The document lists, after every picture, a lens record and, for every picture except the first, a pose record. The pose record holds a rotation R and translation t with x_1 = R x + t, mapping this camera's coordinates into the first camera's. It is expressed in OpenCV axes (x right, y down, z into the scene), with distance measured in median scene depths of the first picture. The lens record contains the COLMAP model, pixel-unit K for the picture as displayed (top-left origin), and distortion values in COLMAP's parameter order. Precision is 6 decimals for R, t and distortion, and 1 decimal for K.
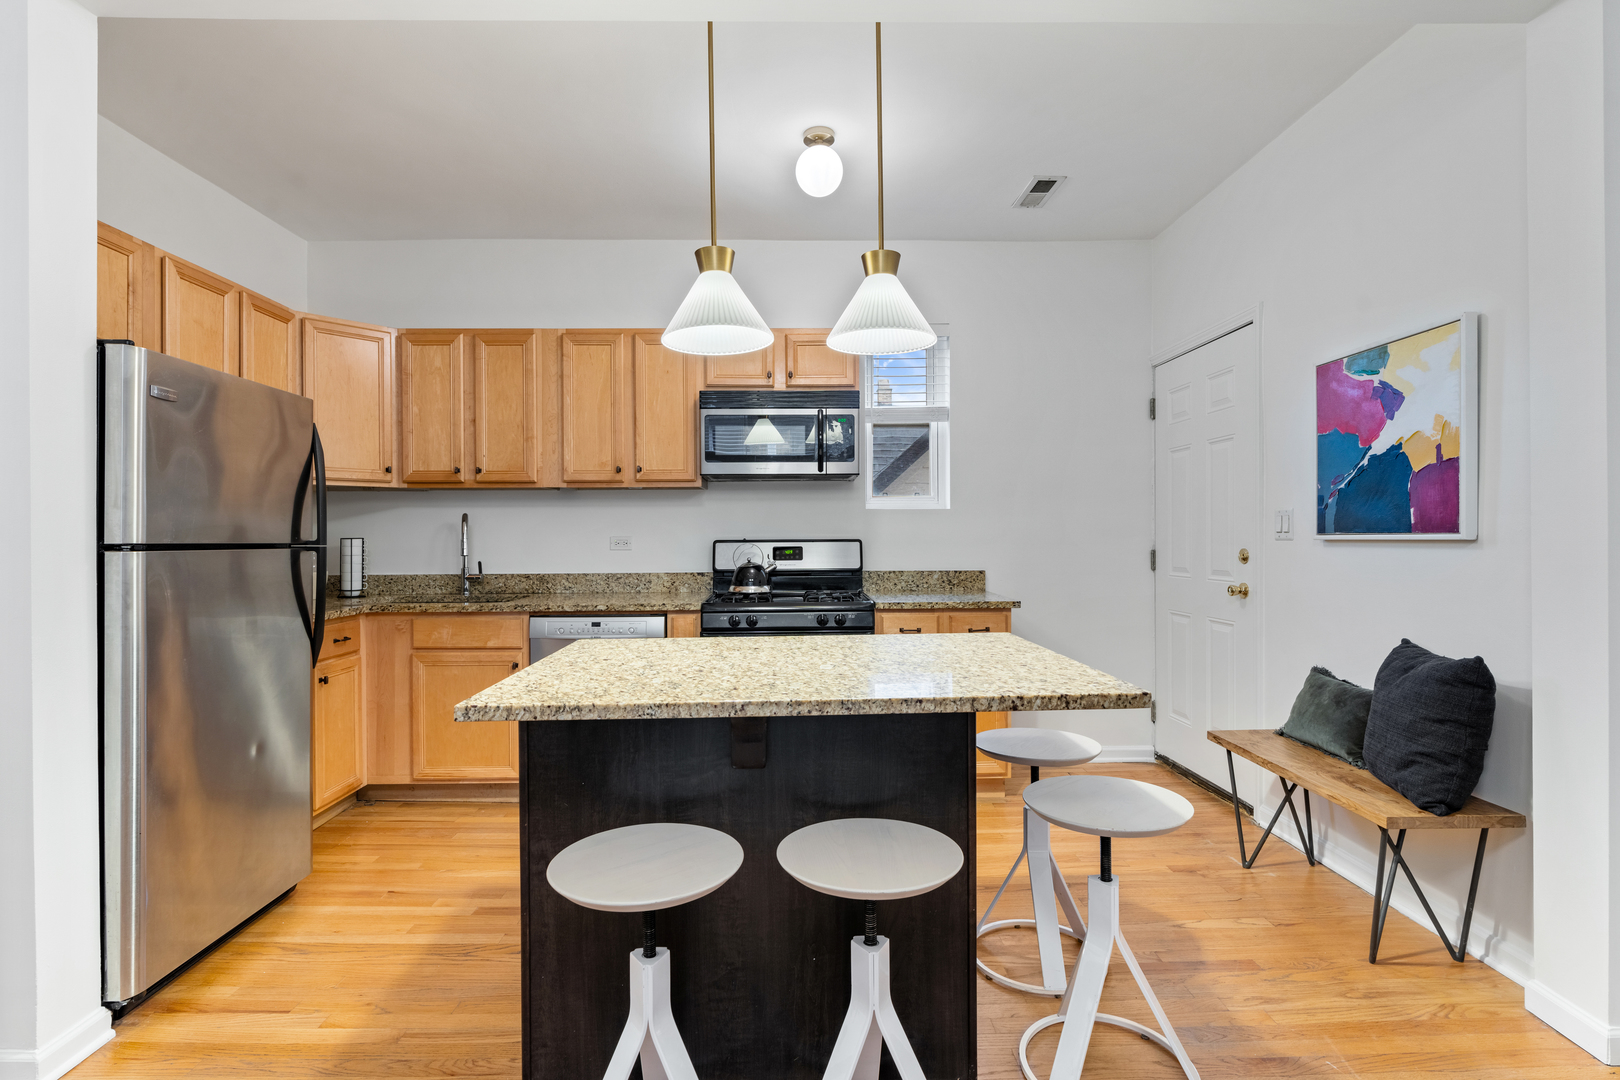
lens RADIAL K [[787.2, 0, 802.1], [0, 787.2, 537.5], [0, 0, 1]] dist [-0.010673, 0.004610]
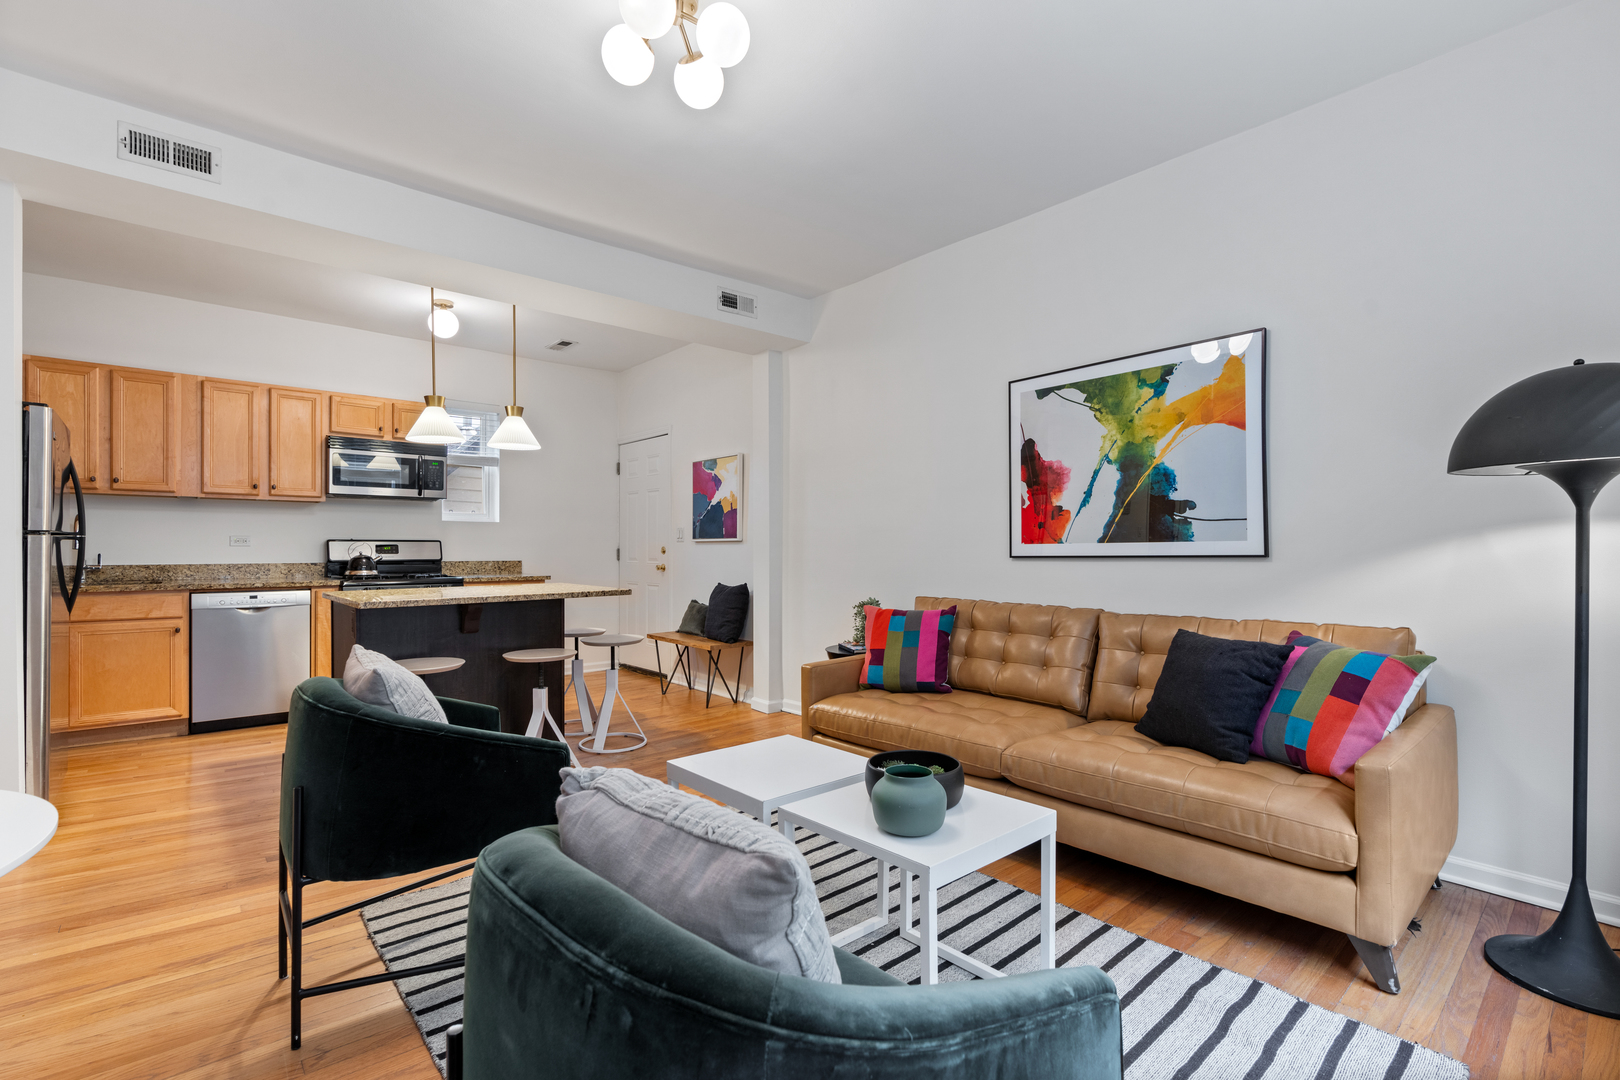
lens RADIAL K [[731.7, 0, 804.9], [0, 731.7, 550.6], [0, 0, 1]] dist [-0.005091, 0.000054]
pose [[0.767019, 0.004580, 0.641608, -0.354676], [-0.005185, 0.999986, -0.000939, 0.024174], [-0.641603, -0.002606, 0.767032, -0.657963]]
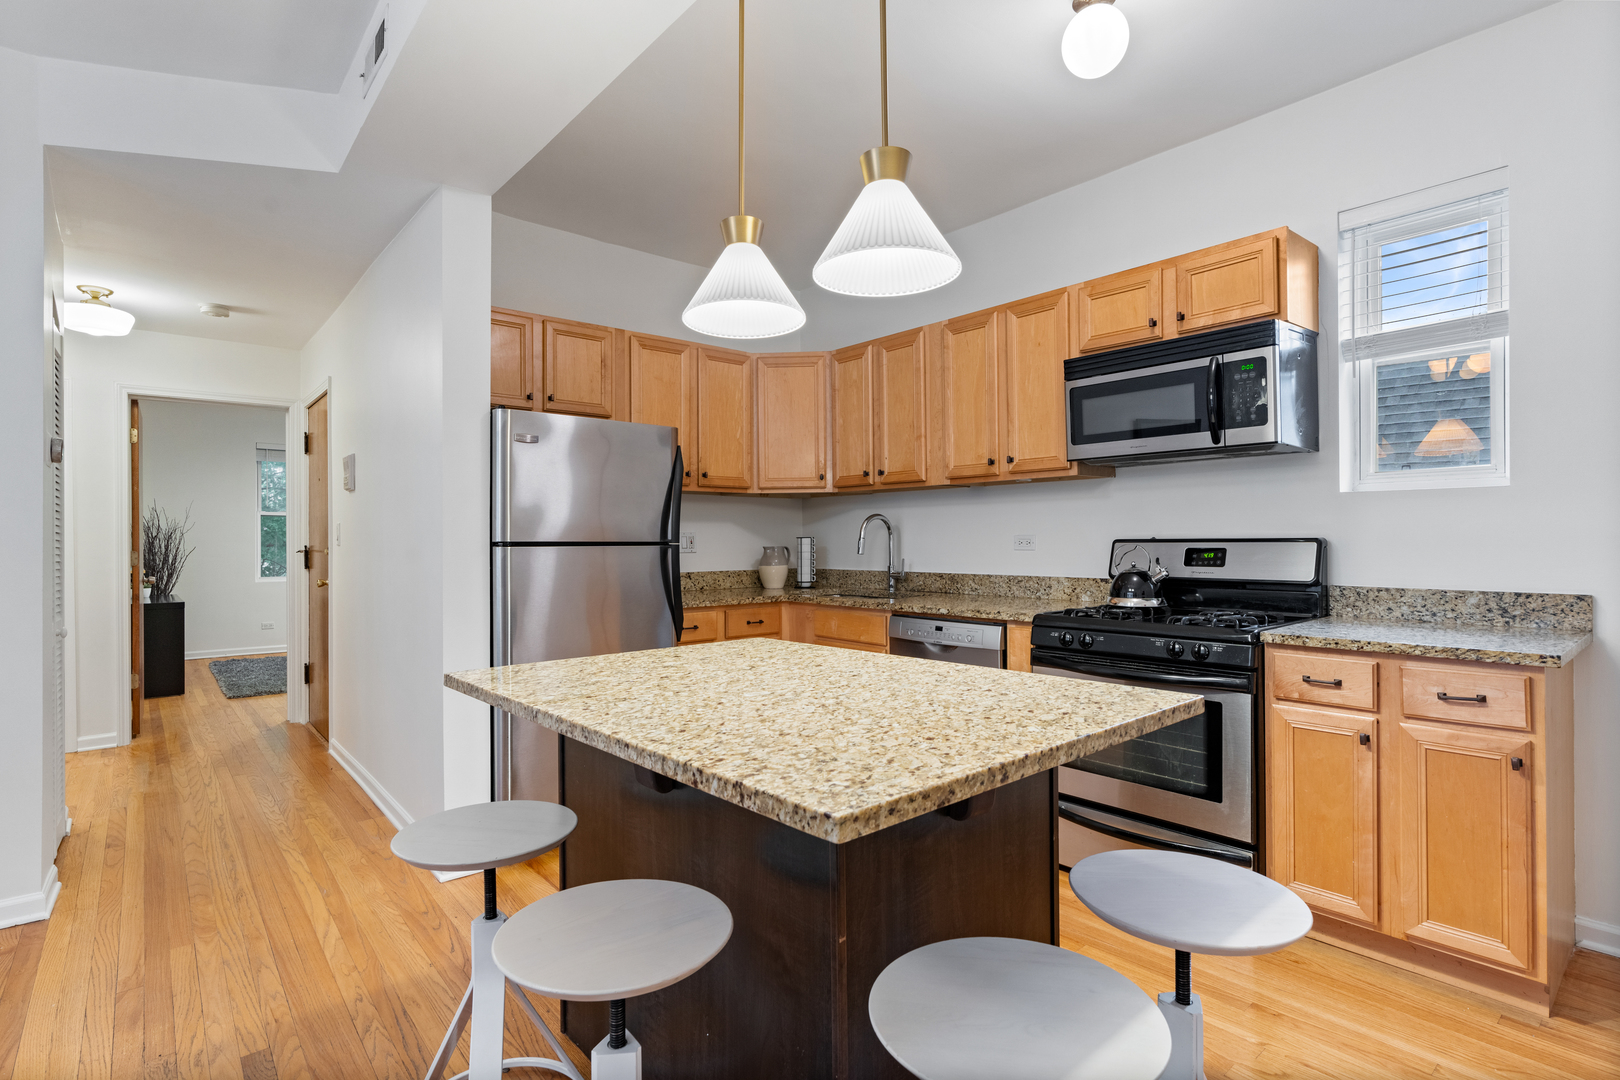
lens RADIAL K [[787.2, 0, 798.8], [0, 787.2, 541.9], [0, 0, 1]] dist [-0.010673, 0.004610]
pose [[0.629663, 0.003420, -0.776861, 0.378780], [0.001704, 0.999982, 0.005784, 0.000950], [0.776866, -0.004966, 0.629646, 0.283738]]
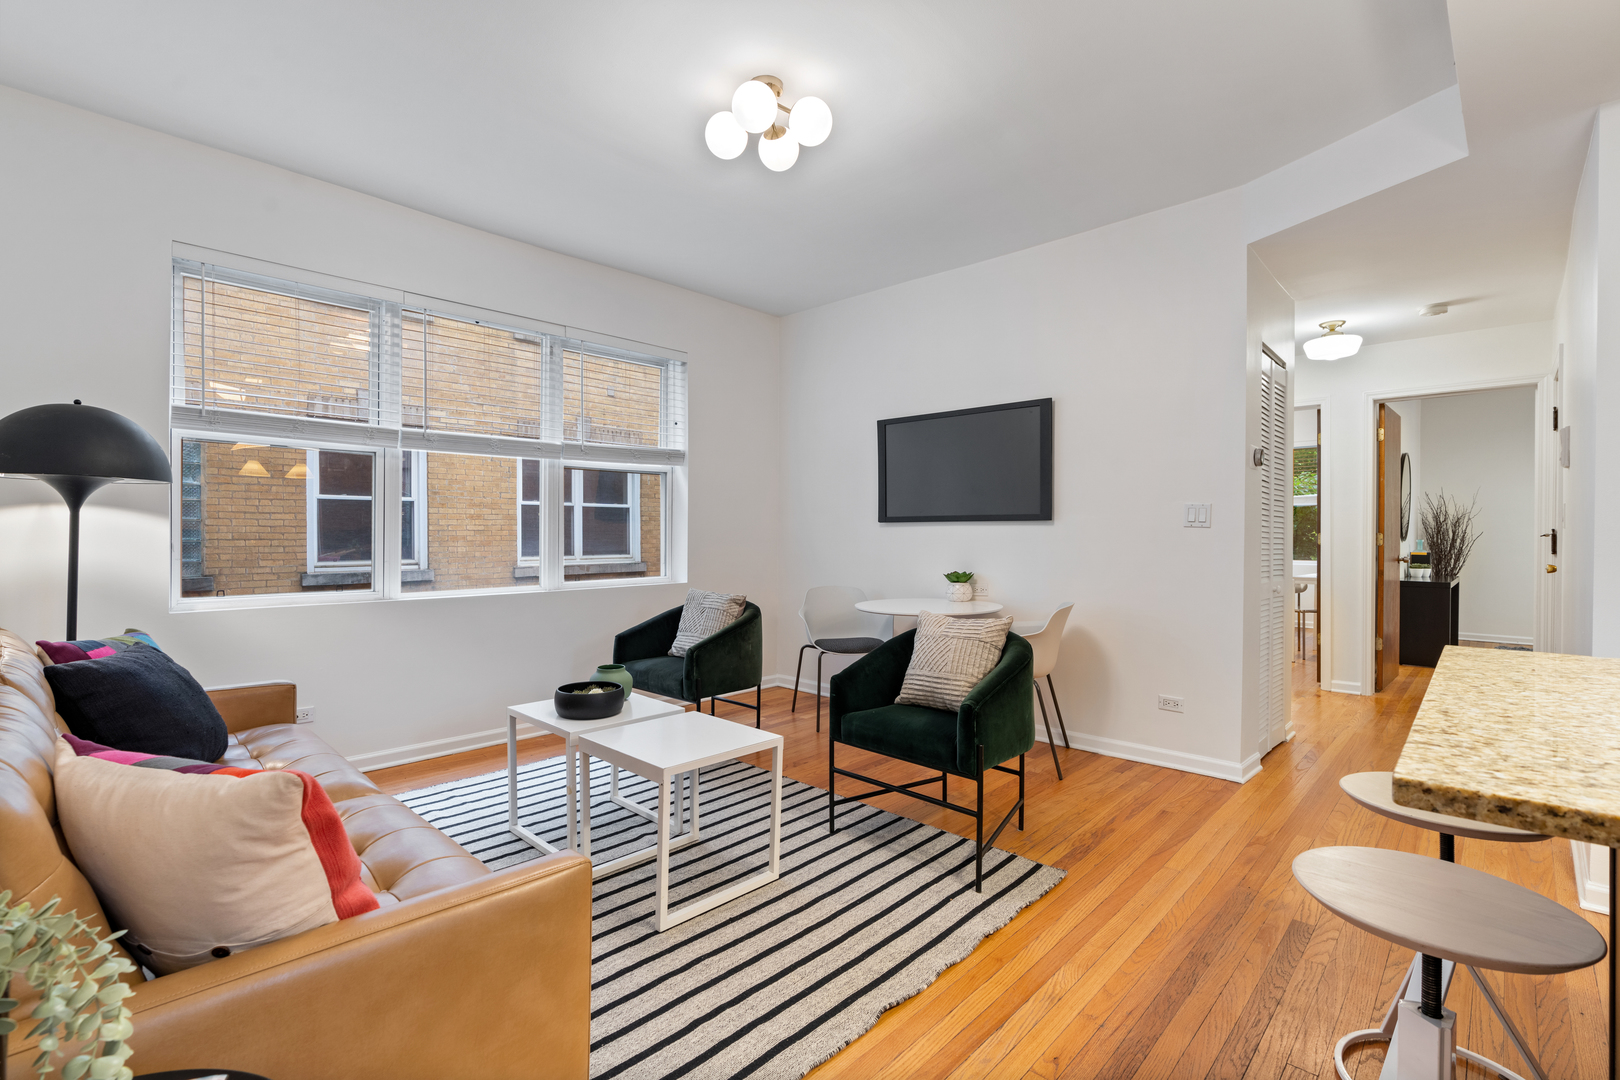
lens RADIAL K [[731.7, 0, 797.2], [0, 731.7, 535.5], [0, 0, 1]] dist [-0.005091, 0.000054]
pose [[-0.711608, 0.008427, -0.702526, 0.482002], [0.002676, 0.999953, 0.009283, 0.010584], [0.702571, 0.004726, -0.711598, 0.468354]]
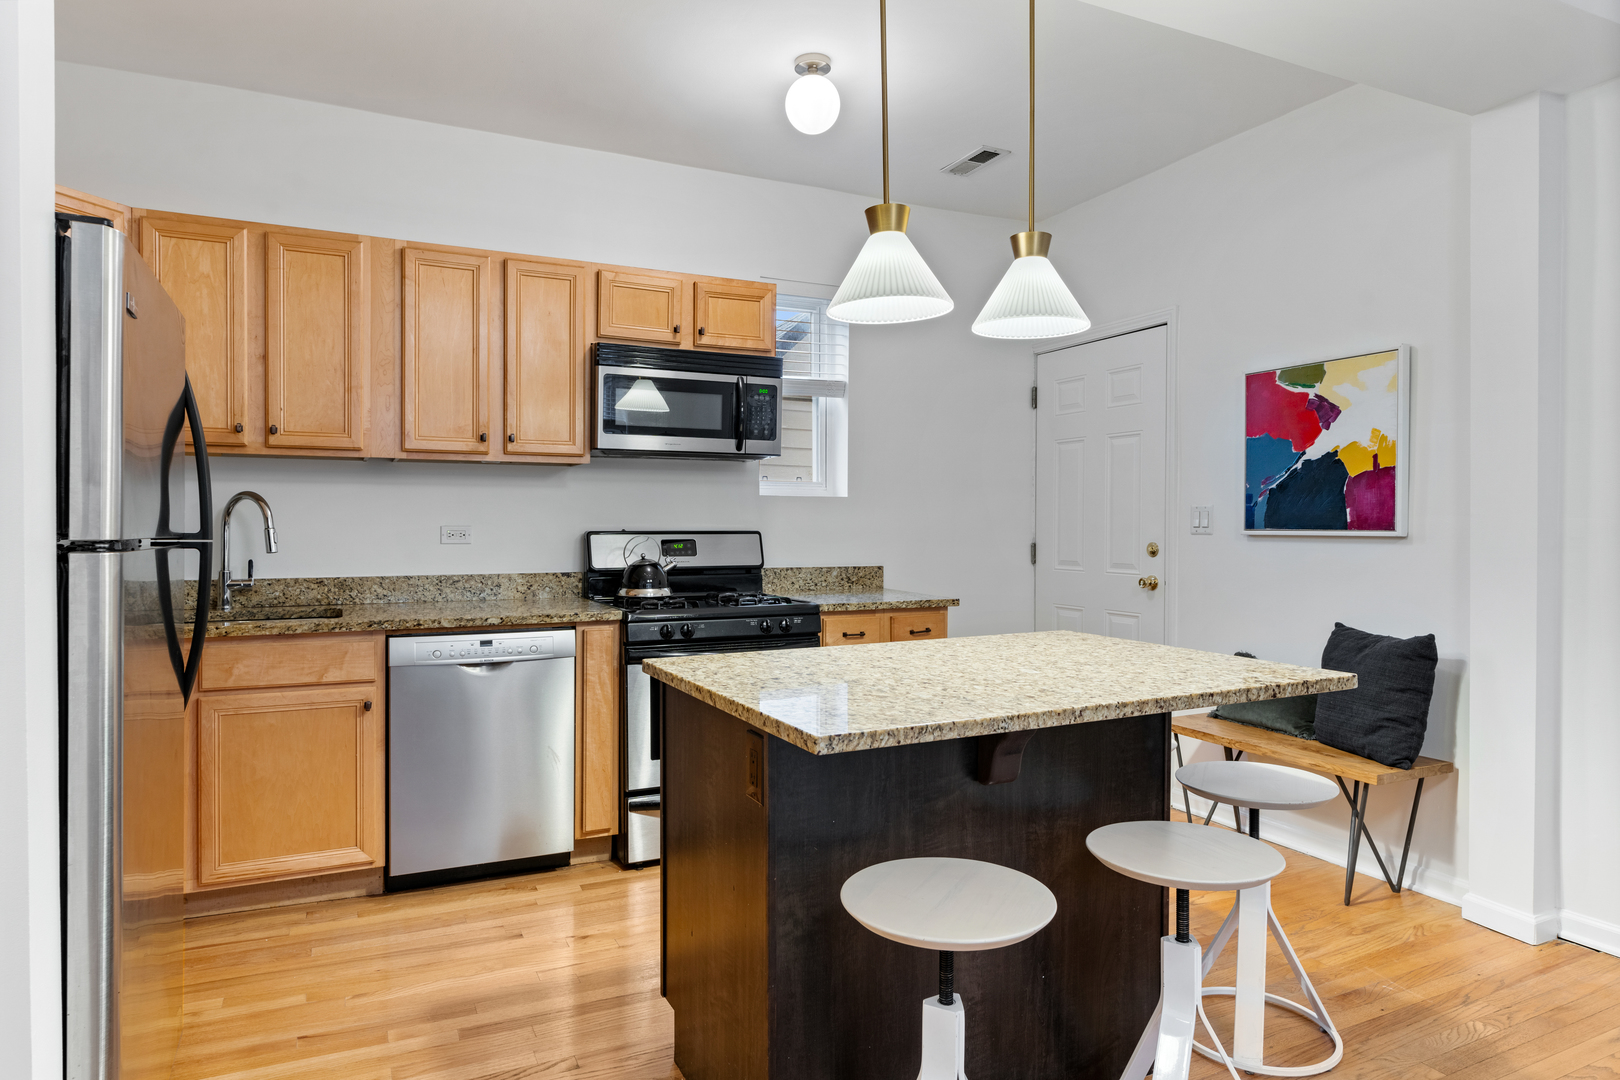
lens RADIAL K [[974.3, 0, 807.3], [0, 974.3, 531.2], [0, 0, 1]] dist [-0.007823, 0.004326]
pose [[0.909489, 0.004060, 0.415708, -0.382690], [-0.007178, 0.999957, 0.005938, -0.004973], [-0.415666, -0.008384, 0.909479, 0.025466]]
